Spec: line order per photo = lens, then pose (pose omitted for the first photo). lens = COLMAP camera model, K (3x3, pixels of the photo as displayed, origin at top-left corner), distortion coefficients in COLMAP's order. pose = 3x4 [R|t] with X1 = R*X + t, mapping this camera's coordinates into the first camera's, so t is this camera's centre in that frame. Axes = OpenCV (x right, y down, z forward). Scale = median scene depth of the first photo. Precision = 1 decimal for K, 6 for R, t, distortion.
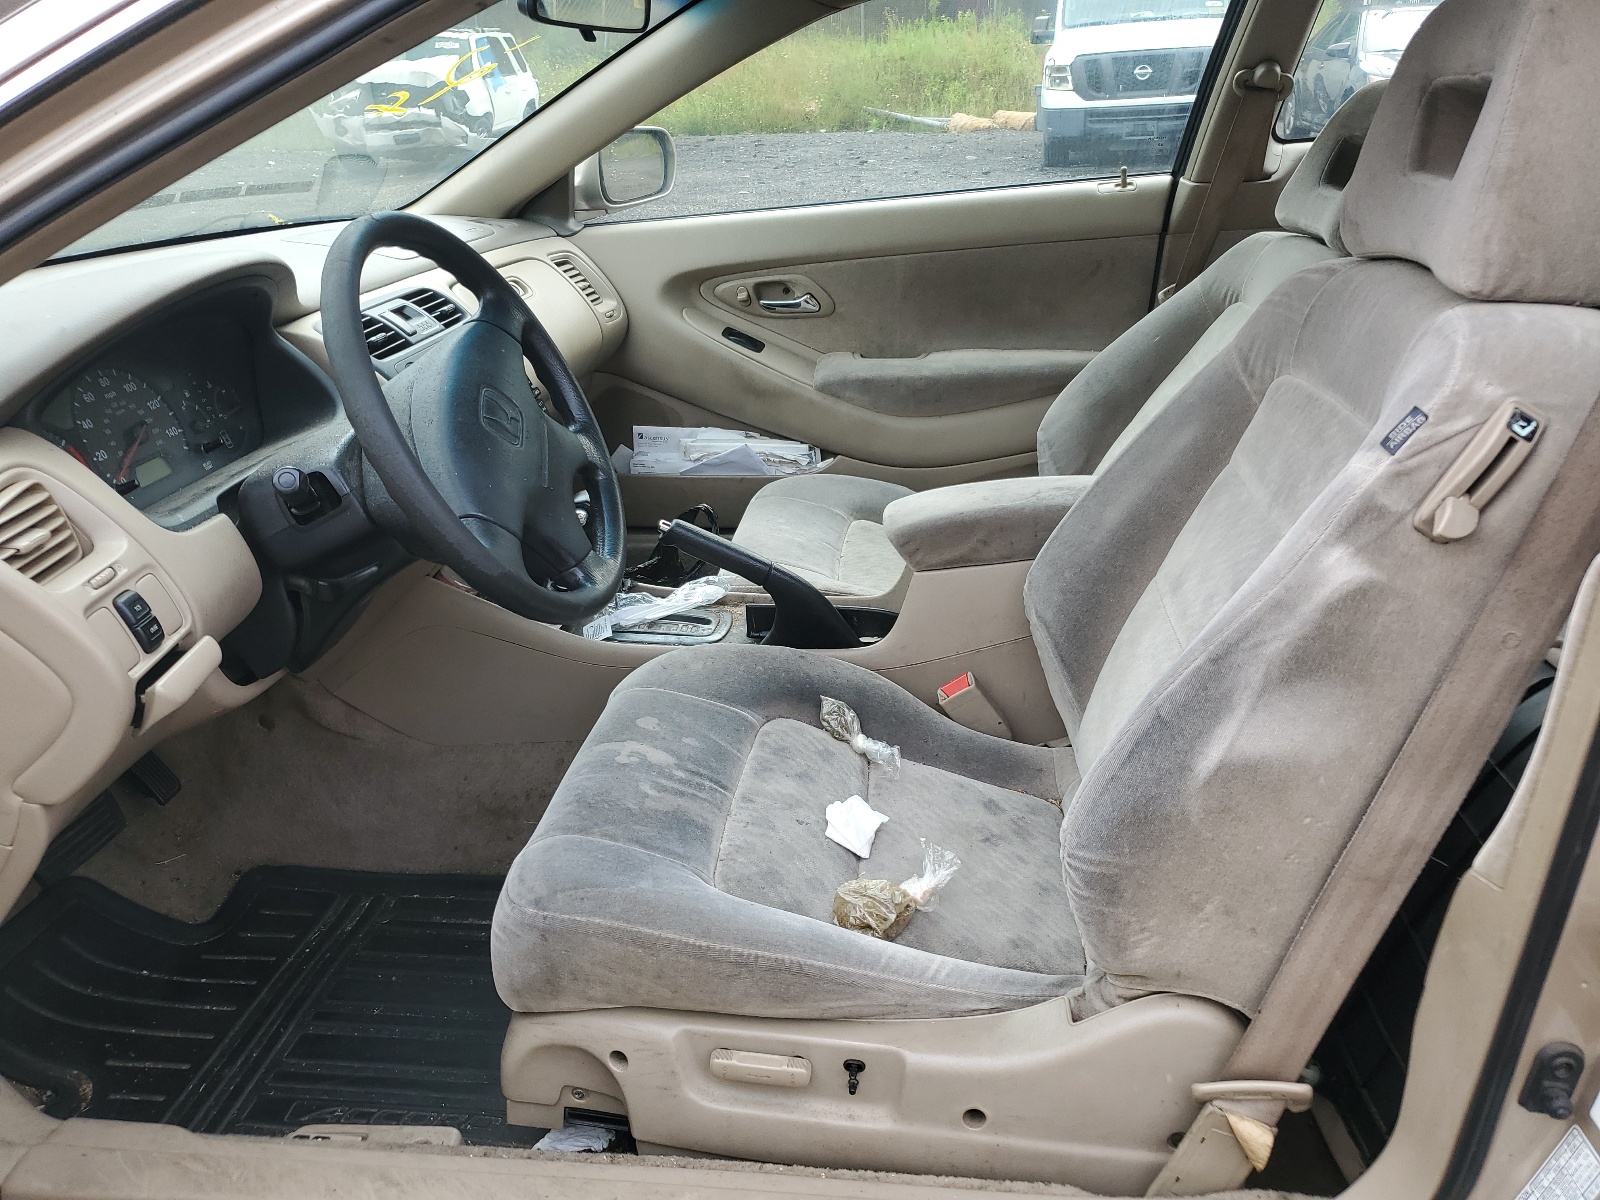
lens RADIAL K [[1193.8, 0, 800.0], [0, 1193.8, 600.0], [0, 0, 1]] dist [0.095539, -0.246540]
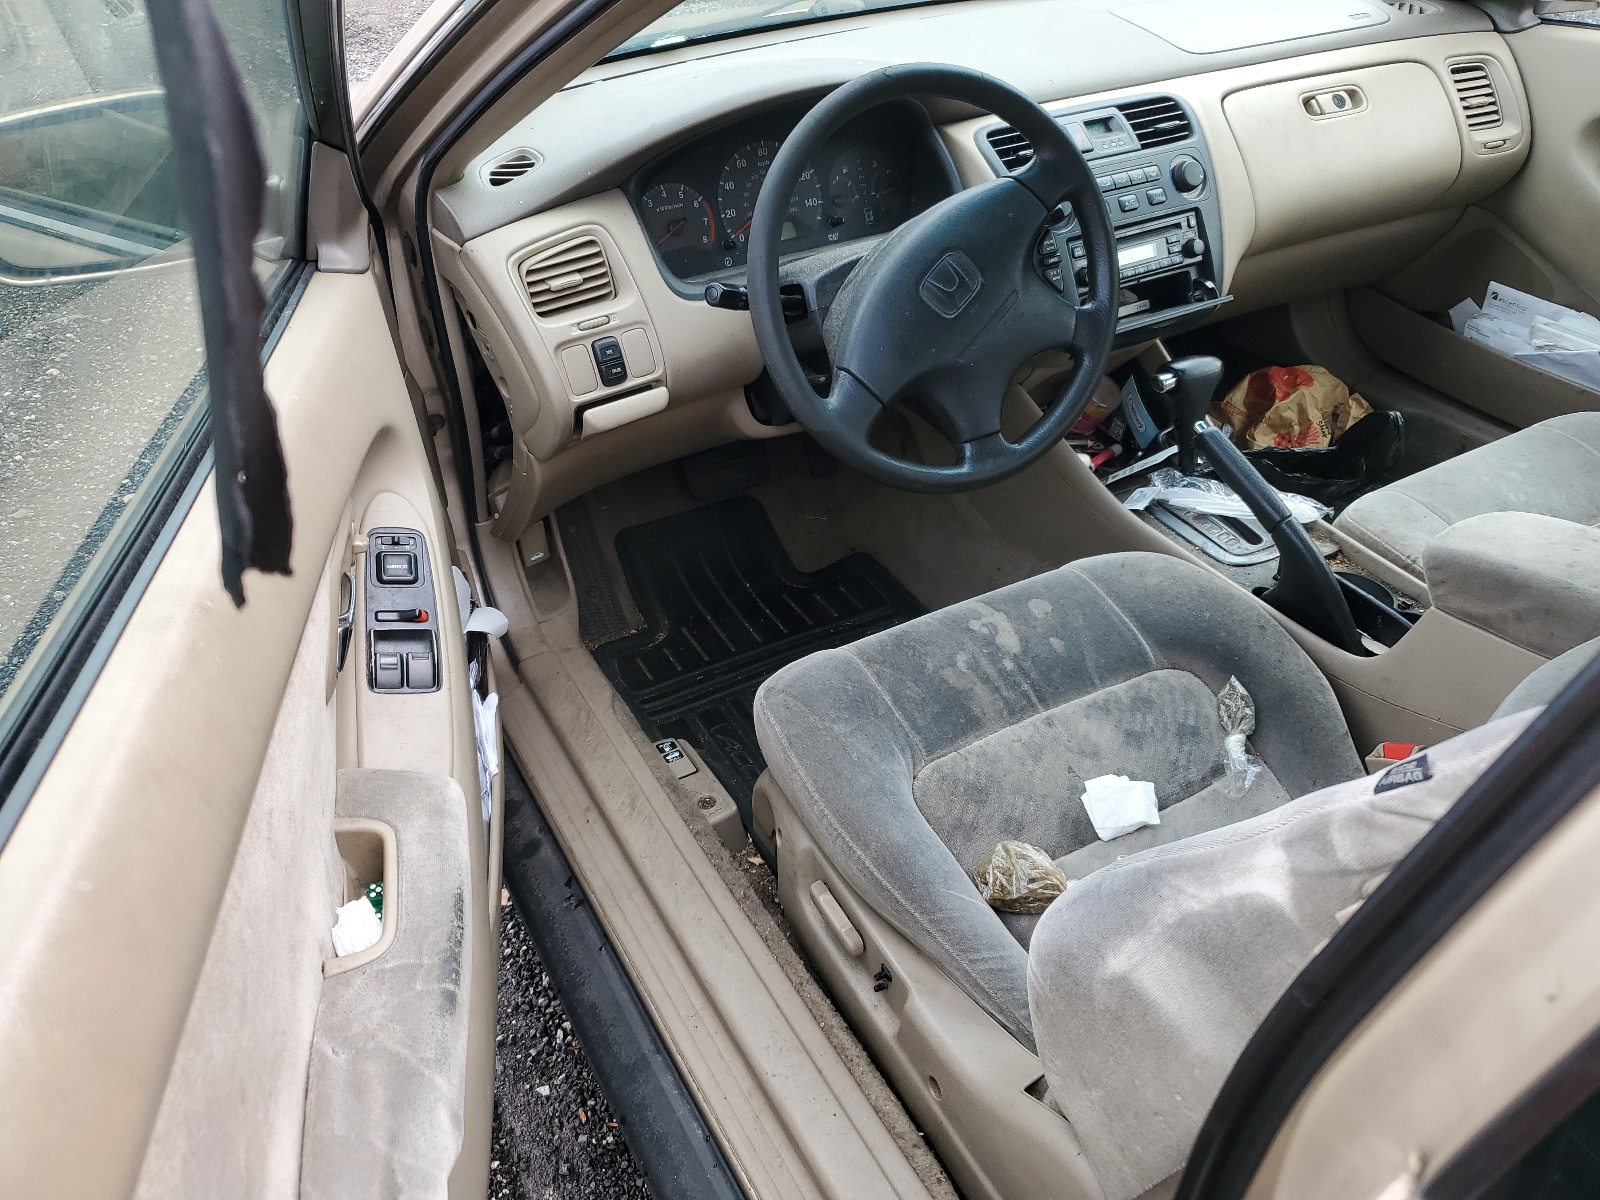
lens RADIAL K [[1215.9, 0, 800.0], [0, 1215.9, 600.0], [0, 0, 1]] dist [-0.005302, -0.010741]
pose [[0.580877, 0.485833, -0.653107, 0.450391], [-0.300799, 0.873675, 0.382377, -0.249108], [0.756374, -0.025660, 0.653636, 0.180397]]
